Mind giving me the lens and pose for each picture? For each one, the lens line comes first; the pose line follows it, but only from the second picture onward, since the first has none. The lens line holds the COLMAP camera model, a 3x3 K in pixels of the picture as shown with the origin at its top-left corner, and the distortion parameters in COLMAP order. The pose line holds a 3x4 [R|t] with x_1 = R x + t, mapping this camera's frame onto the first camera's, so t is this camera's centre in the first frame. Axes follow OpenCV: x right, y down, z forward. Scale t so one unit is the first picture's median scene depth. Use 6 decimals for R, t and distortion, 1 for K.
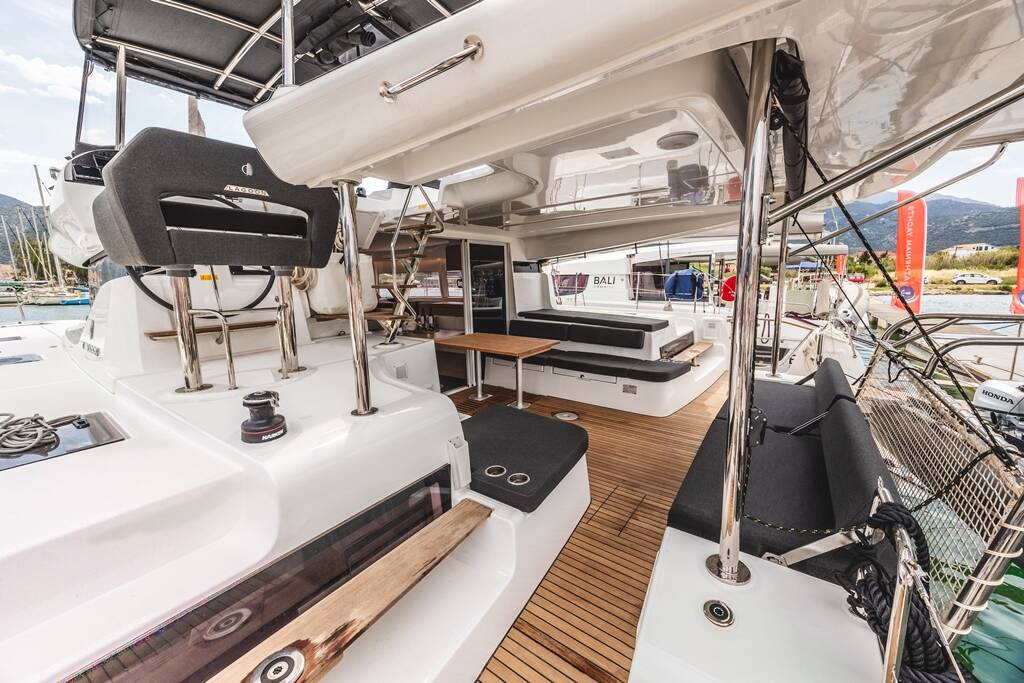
lens RADIAL K [[393.6, 0, 520.4], [0, 393.6, 335.7], [0, 0, 1]] dist [-0.000505, -0.000130]
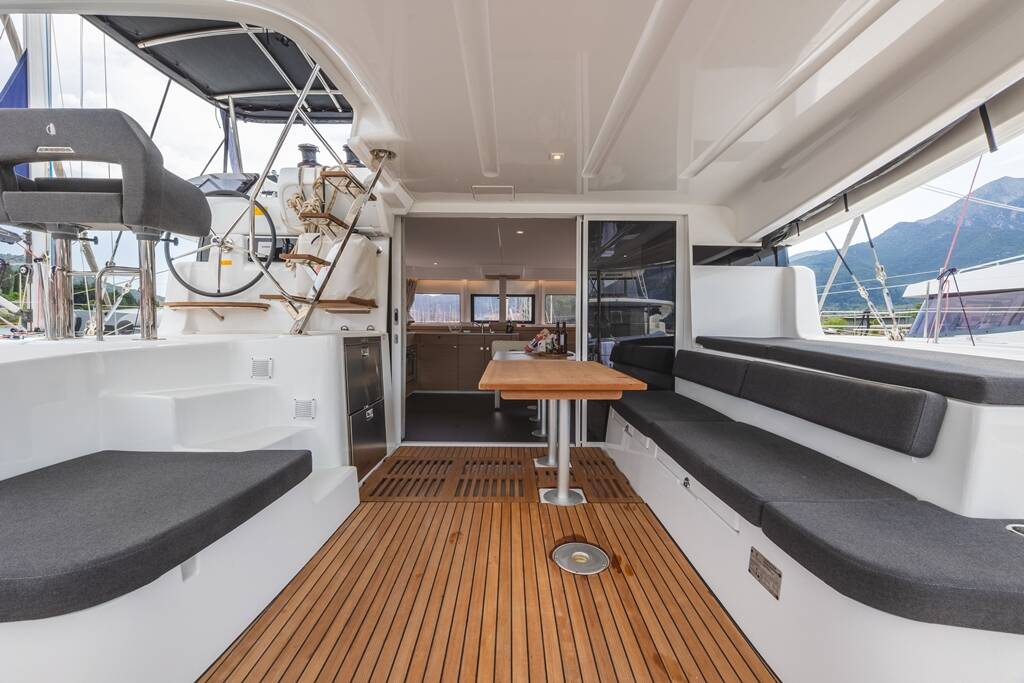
lens RADIAL K [[403.9, 0, 511.0], [0, 403.9, 333.6], [0, 0, 1]] dist [0.000282, 0.000060]
pose [[0.573052, 0.036579, -0.818702, 0.408489], [-0.140570, 0.988585, -0.054223, 0.002252], [0.807373, 0.146158, 0.571653, 0.645694]]
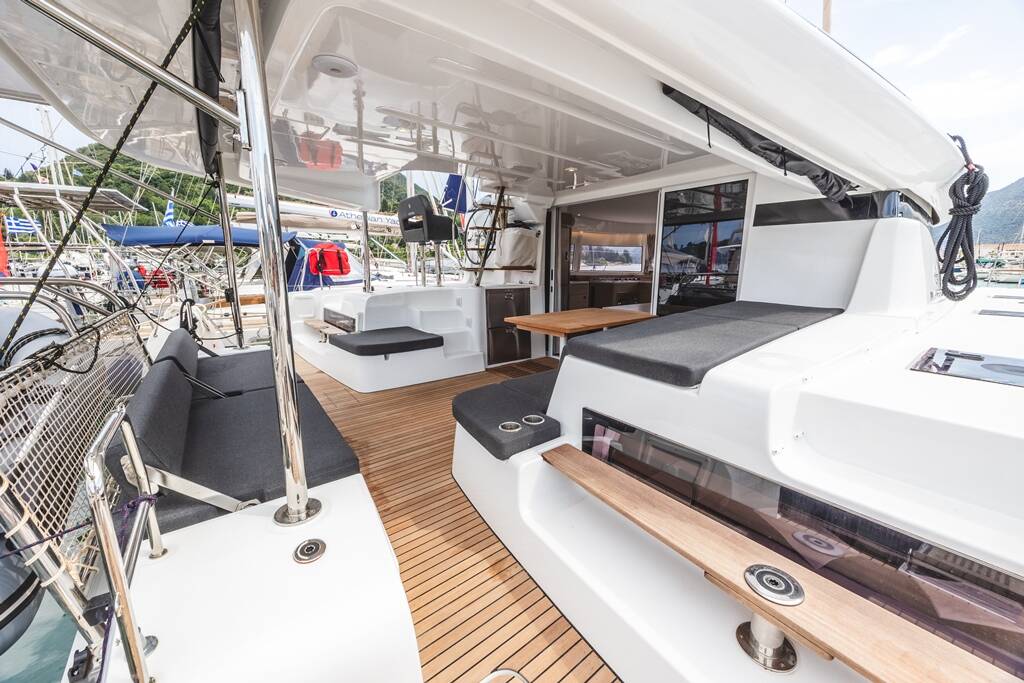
lens RADIAL K [[408.7, 0, 513.0], [0, 408.7, 353.4], [0, 0, 1]] dist [0.000242, -0.000005]
pose [[-0.329160, 0.217650, -0.918848, 0.850111], [-0.141409, 0.950739, 0.275861, -0.139867], [0.933626, 0.220736, -0.282167, 1.198424]]
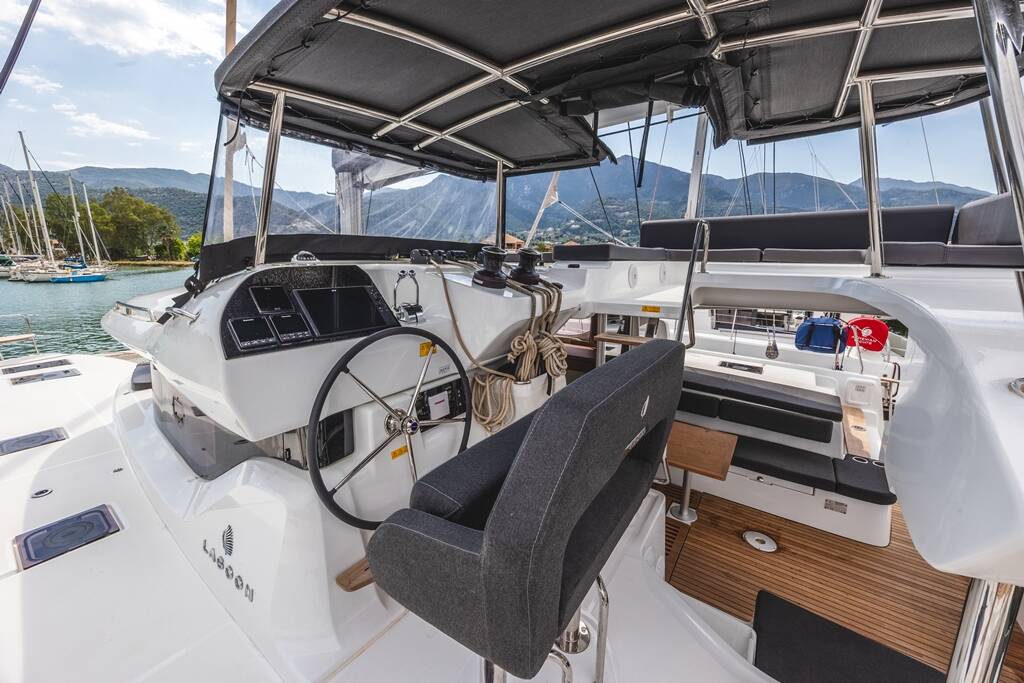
lens RADIAL K [[392.2, 0, 517.6], [0, 392.2, 327.0], [0, 0, 1]] dist [0.000125, 0.000056]
pose [[0.999724, 0.020395, 0.011684, -0.383252], [-0.020702, 0.999427, 0.026763, -0.234666], [-0.011132, -0.026998, 0.999574, 0.221542]]
